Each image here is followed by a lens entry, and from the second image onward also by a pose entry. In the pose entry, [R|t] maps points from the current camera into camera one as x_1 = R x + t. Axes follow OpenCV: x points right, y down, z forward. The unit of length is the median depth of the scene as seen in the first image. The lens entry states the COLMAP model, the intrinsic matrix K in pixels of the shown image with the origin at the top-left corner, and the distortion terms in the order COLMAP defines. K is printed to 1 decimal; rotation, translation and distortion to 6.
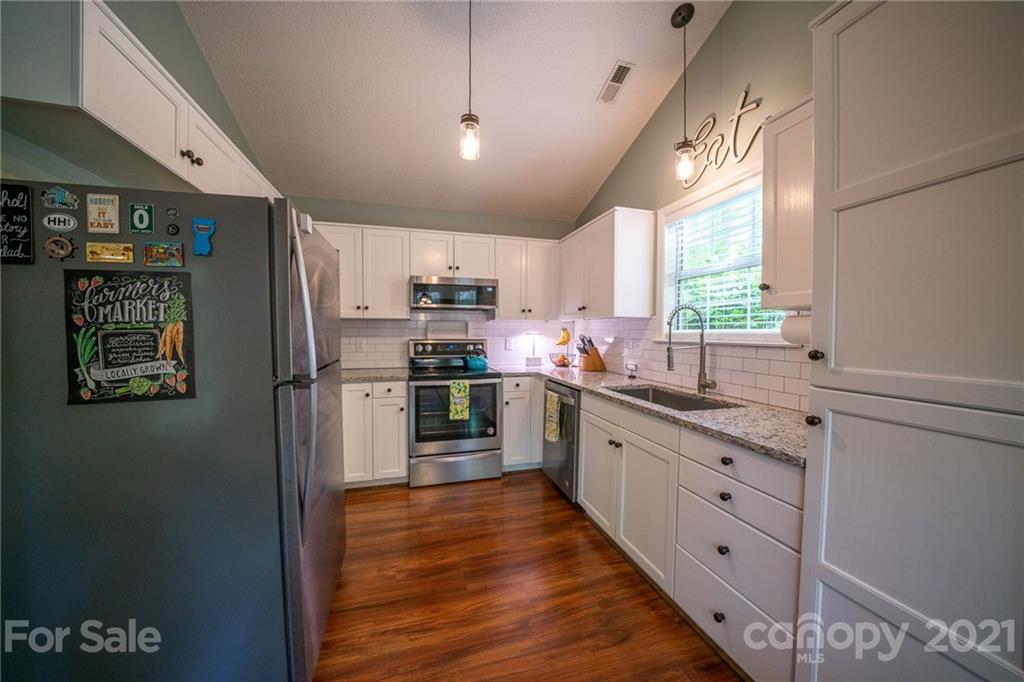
lens RADIAL K [[354.2, 0, 514.0], [0, 354.2, 342.4], [0, 0, 1]] dist [-0.027744, 0.003083]
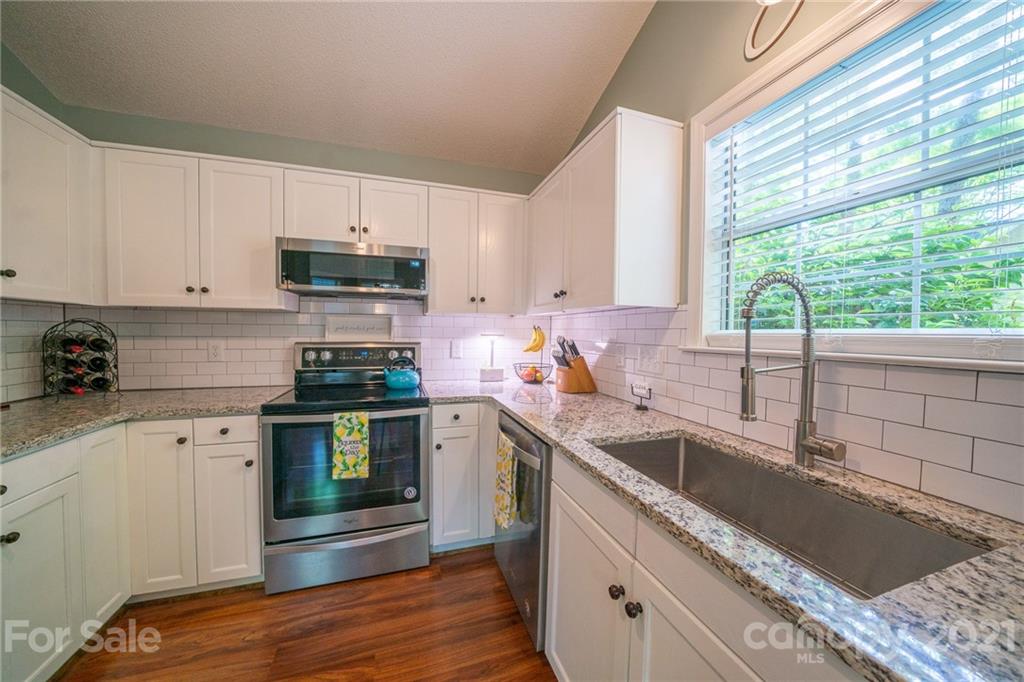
lens RADIAL K [[354.2, 0, 514.0], [0, 354.2, 342.4], [0, 0, 1]] dist [-0.027744, 0.003083]
pose [[0.999333, 0.005591, 0.036080, 0.090001], [-0.005529, 0.999983, -0.001808, -0.010275], [-0.036089, 0.001607, 0.999347, 0.383943]]
